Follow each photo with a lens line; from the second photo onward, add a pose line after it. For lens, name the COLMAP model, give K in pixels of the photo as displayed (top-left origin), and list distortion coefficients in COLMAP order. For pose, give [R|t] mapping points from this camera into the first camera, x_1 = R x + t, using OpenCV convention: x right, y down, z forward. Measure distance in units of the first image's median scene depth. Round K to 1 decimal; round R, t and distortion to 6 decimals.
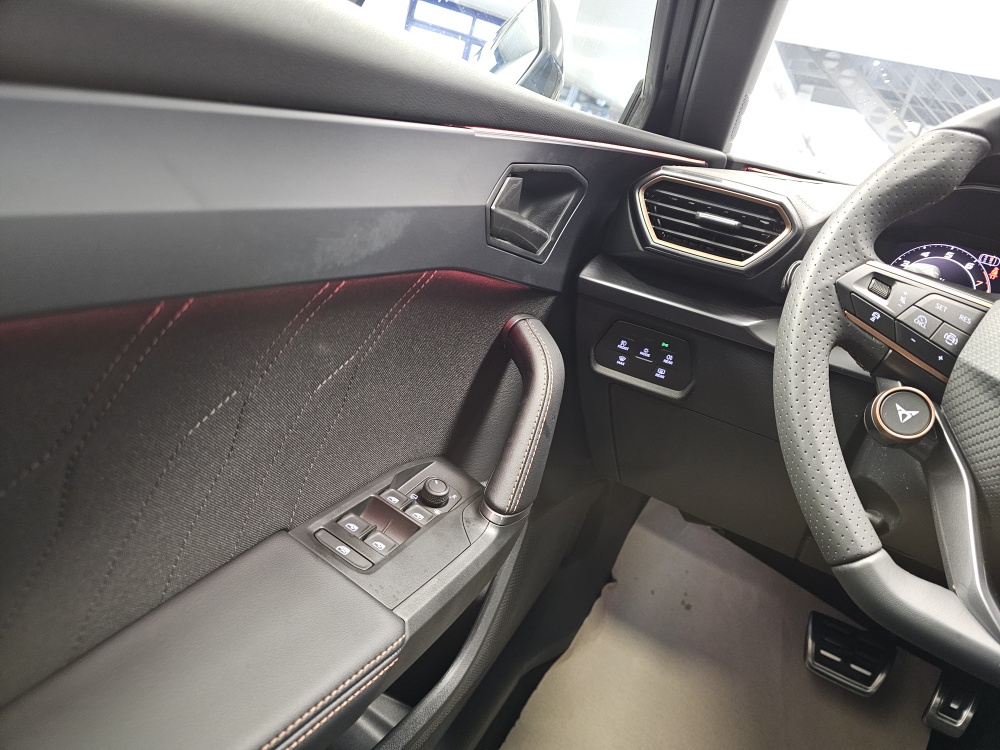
lens RADIAL K [[691.1, 0, 500.5], [0, 691.1, 371.4], [0, 0, 1]] dist [0.027627, -0.038336]
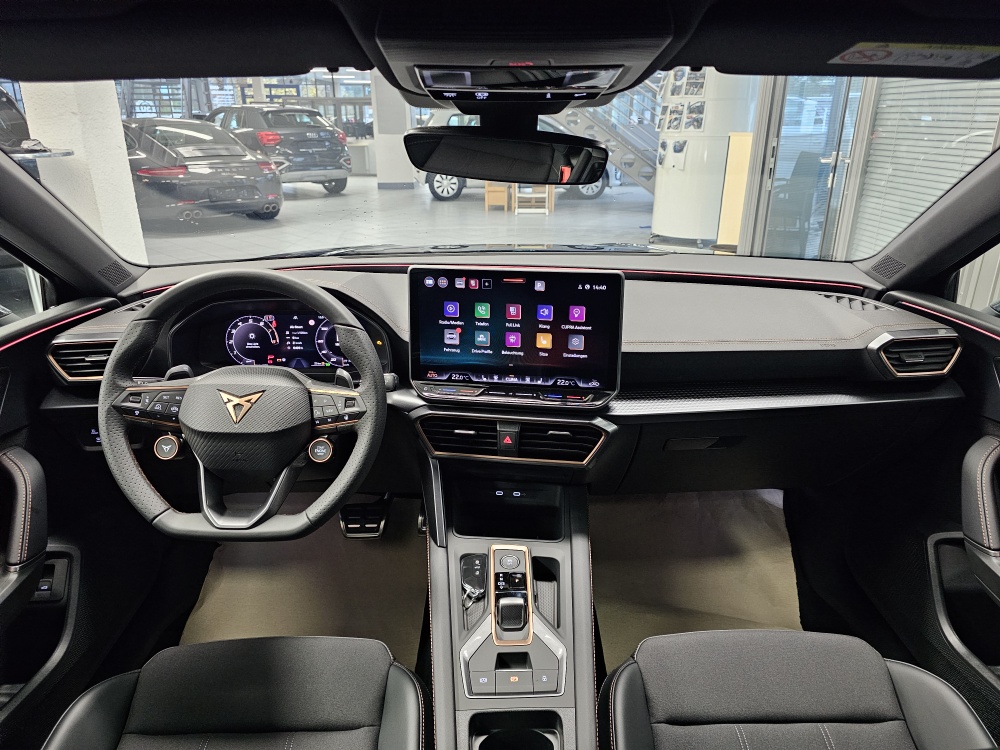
lens RADIAL K [[679.0, 0, 510.0], [0, 679.0, 371.1], [0, 0, 1]] dist [0.078786, -0.099427]
pose [[0.867852, -0.379818, 0.320266, 0.702324], [0.348720, 0.924843, 0.151856, -0.091599], [-0.353874, -0.020106, 0.935077, -1.126519]]
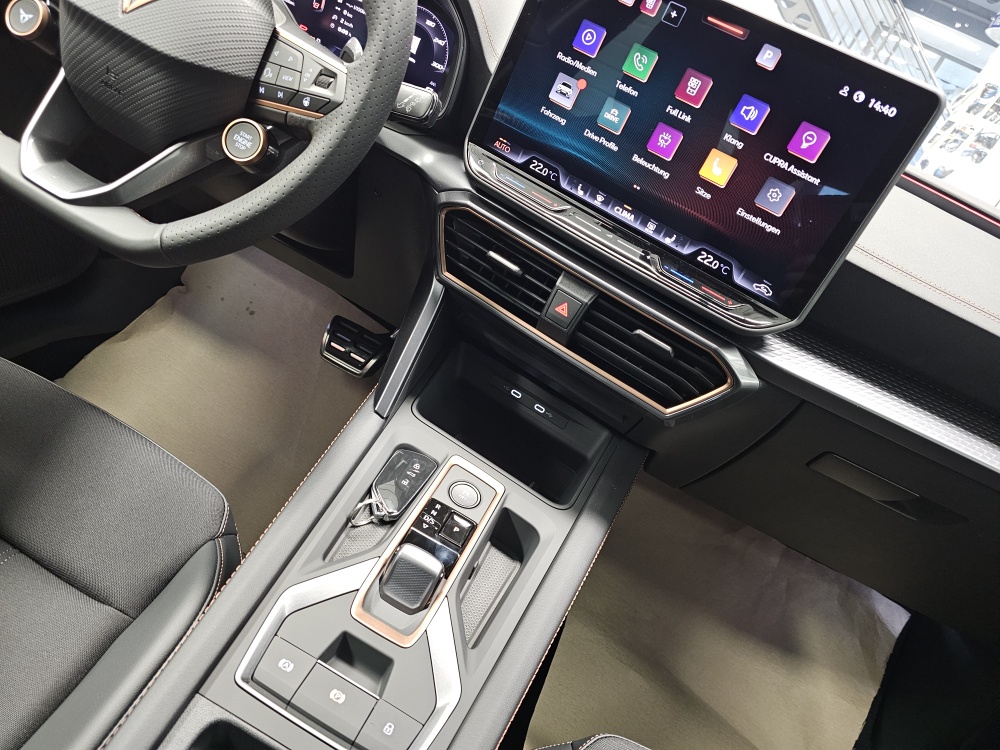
lens RADIAL K [[677.3, 0, 493.0], [0, 677.3, 366.4], [0, 0, 1]] dist [0.051720, -0.050747]
pose [[0.987701, 0.070108, 0.139753, 0.986322], [-0.100992, 0.968423, 0.227943, 0.235447], [-0.119359, -0.239253, 0.963593, -0.365150]]
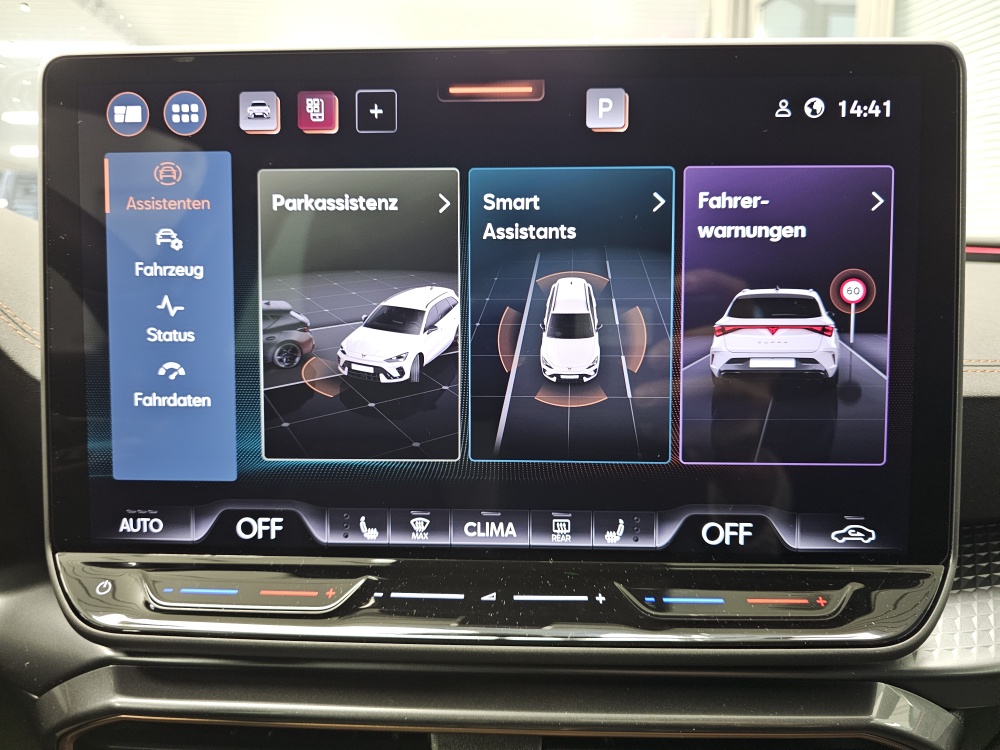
lens RADIAL K [[701.8, 0, 500.0], [0, 701.8, 375.0], [0, 0, 1]] dist [0.005201, -0.037700]
pose [[0.815481, -0.321452, 0.481309, 1.134129], [0.366108, 0.930571, 0.001203, 0.133555], [-0.448280, 0.175230, 0.876550, 0.257456]]
